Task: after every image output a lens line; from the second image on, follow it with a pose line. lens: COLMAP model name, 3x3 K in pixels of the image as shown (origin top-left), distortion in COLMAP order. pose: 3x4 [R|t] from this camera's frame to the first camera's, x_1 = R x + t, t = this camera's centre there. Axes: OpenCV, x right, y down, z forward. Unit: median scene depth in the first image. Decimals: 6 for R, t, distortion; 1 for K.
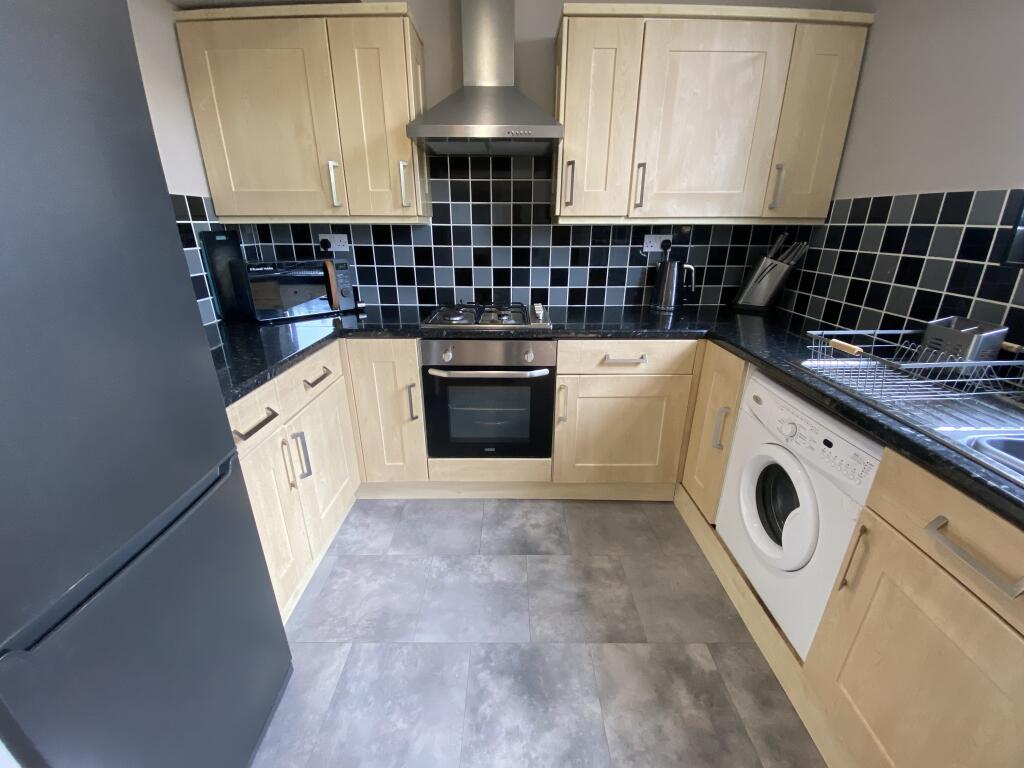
lens RADIAL K [[418.5, 0, 510.2], [0, 418.5, 385.9], [0, 0, 1]] dist [-0.011977, -0.002288]
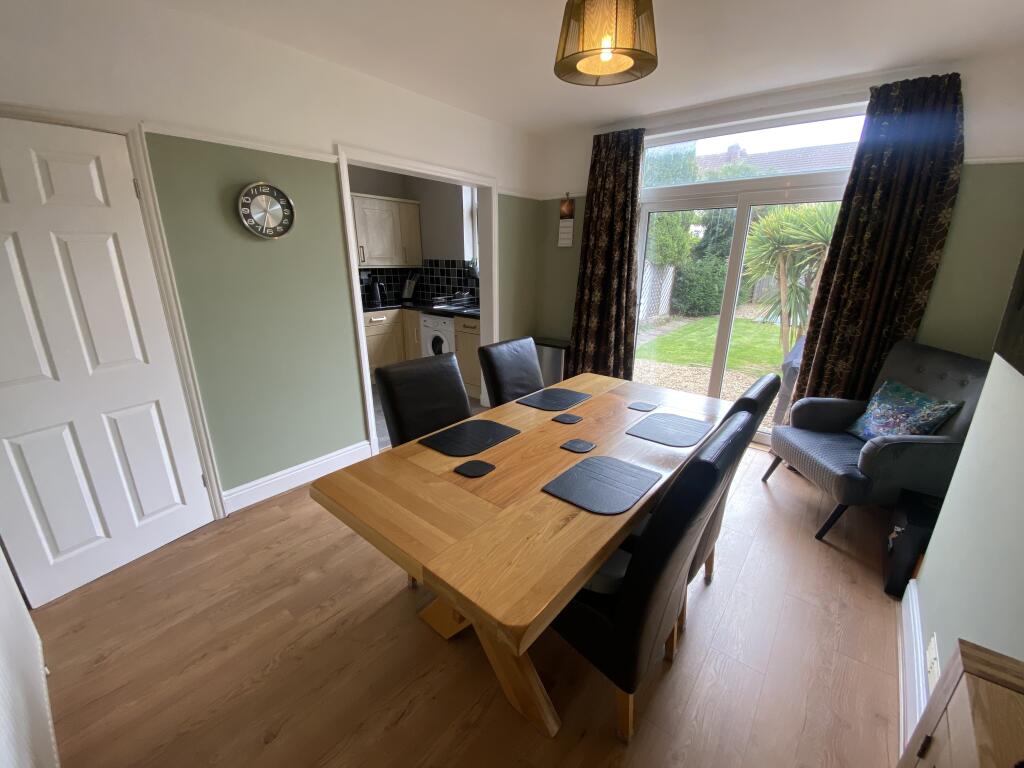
lens RADIAL K [[418.5, 0, 514.7], [0, 418.5, 392.3], [0, 0, 1]] dist [-0.011977, -0.002288]
pose [[0.623374, -0.227261, 0.748170, -1.274663], [0.267641, 0.961050, 0.068927, 0.438175], [-0.734693, 0.157274, 0.659918, -1.318670]]
